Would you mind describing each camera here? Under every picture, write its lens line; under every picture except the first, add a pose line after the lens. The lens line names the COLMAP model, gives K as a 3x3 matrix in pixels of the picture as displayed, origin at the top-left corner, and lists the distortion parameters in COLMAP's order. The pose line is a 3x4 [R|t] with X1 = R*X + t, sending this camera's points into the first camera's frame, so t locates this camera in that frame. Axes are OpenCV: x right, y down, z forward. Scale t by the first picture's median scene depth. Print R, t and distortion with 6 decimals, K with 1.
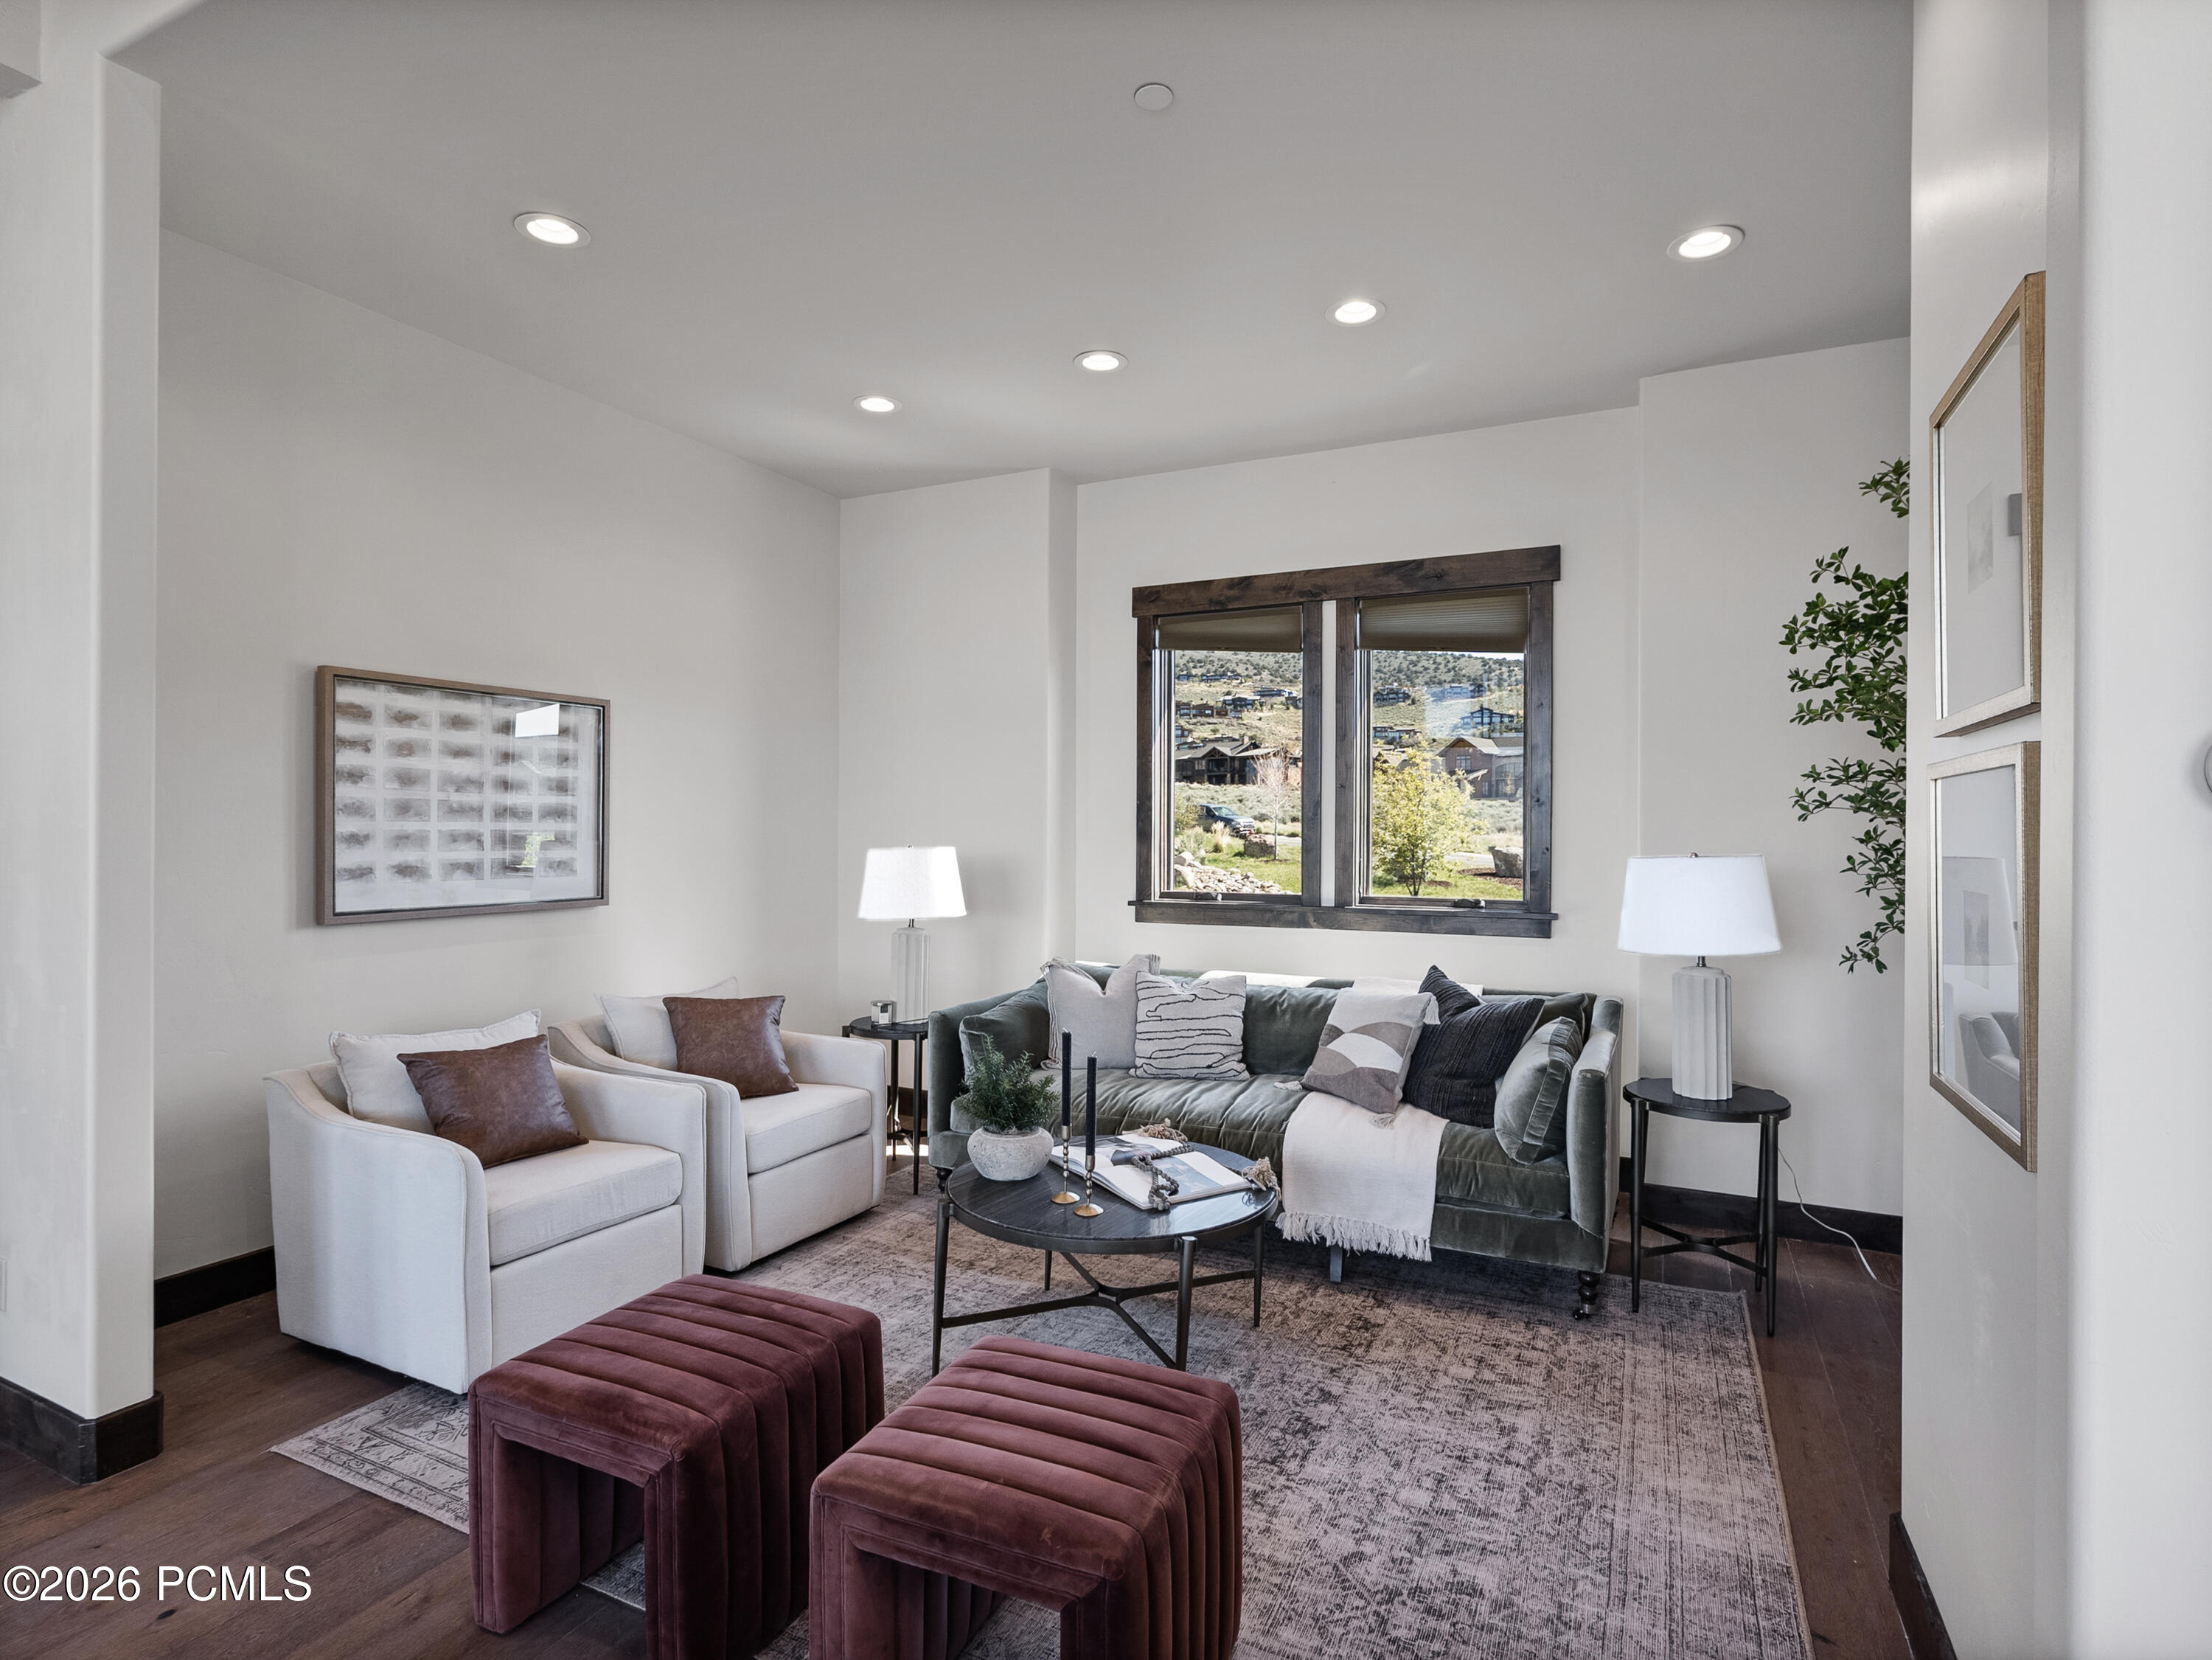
lens RADIAL K [[1131.3, 0, 1100.0], [0, 1131.3, 829.2], [0, 0, 1]] dist [-0.010827, 0.006545]
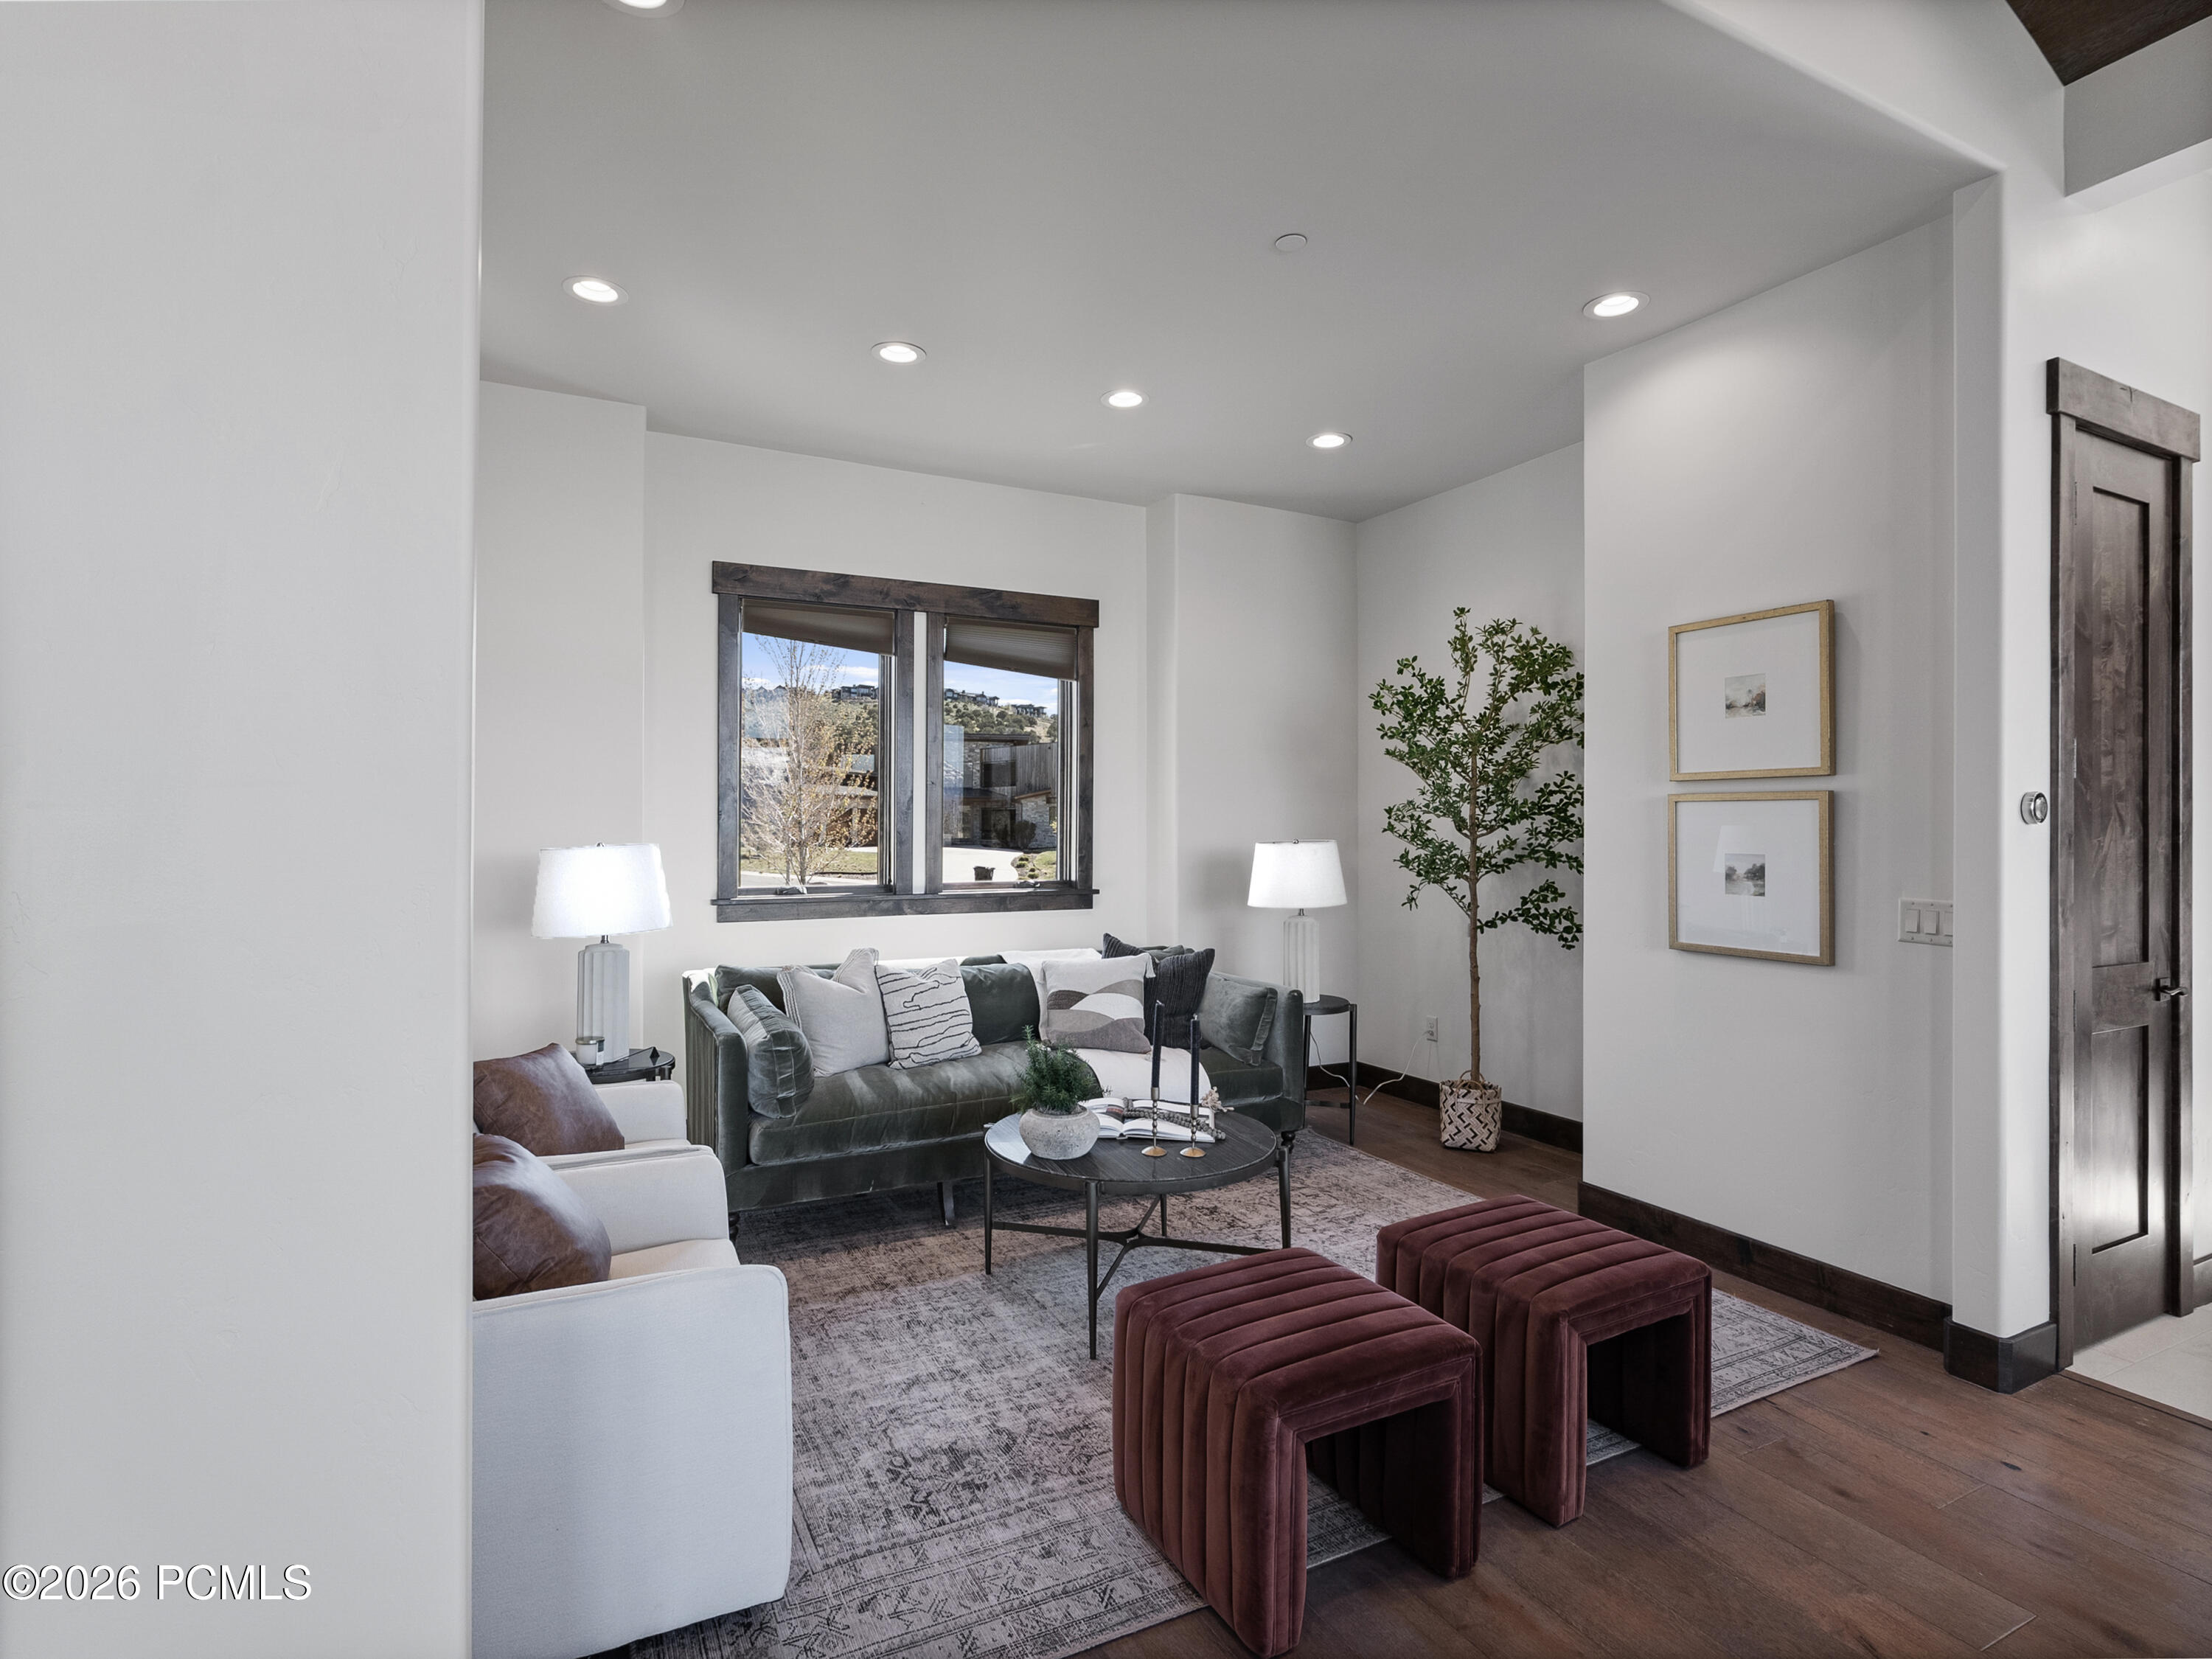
lens RADIAL K [[1131.2, 0, 1085.8], [0, 1131.2, 820.8], [0, 0, 1]] dist [-0.010827, 0.006545]
pose [[0.602146, 0.000782, 0.798385, -0.606679], [-0.002028, 0.999998, 0.000549, -0.002719], [-0.798383, -0.001950, 0.602147, 0.235302]]
